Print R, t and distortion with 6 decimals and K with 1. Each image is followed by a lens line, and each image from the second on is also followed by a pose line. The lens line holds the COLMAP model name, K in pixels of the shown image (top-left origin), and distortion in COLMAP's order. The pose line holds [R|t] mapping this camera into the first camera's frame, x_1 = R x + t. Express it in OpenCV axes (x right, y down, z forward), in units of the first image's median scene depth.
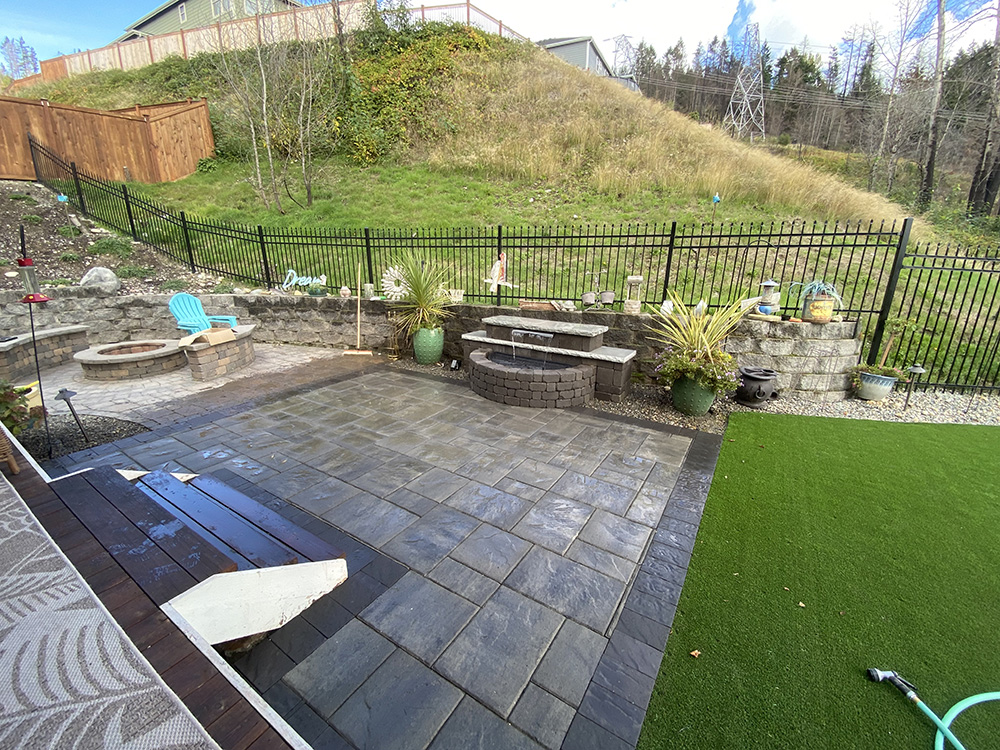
lens RADIAL K [[410.1, 0, 501.3], [0, 410.1, 382.7], [0, 0, 1]] dist [-0.000106, -0.013948]
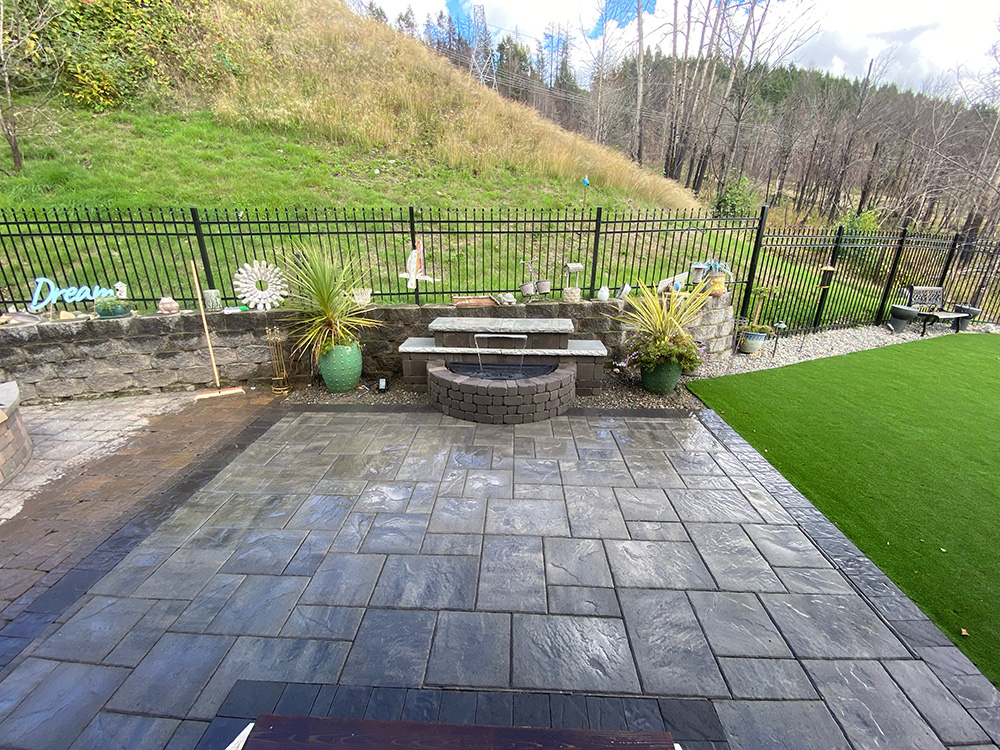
lens RADIAL K [[410.1, 0, 501.3], [0, 410.1, 382.7], [0, 0, 1]] dist [-0.000106, -0.013948]
pose [[0.861087, -0.189393, 0.471867, -0.290658], [0.160591, 0.981837, 0.101024, -0.091710], [-0.482430, -0.011213, 0.875863, 0.193647]]
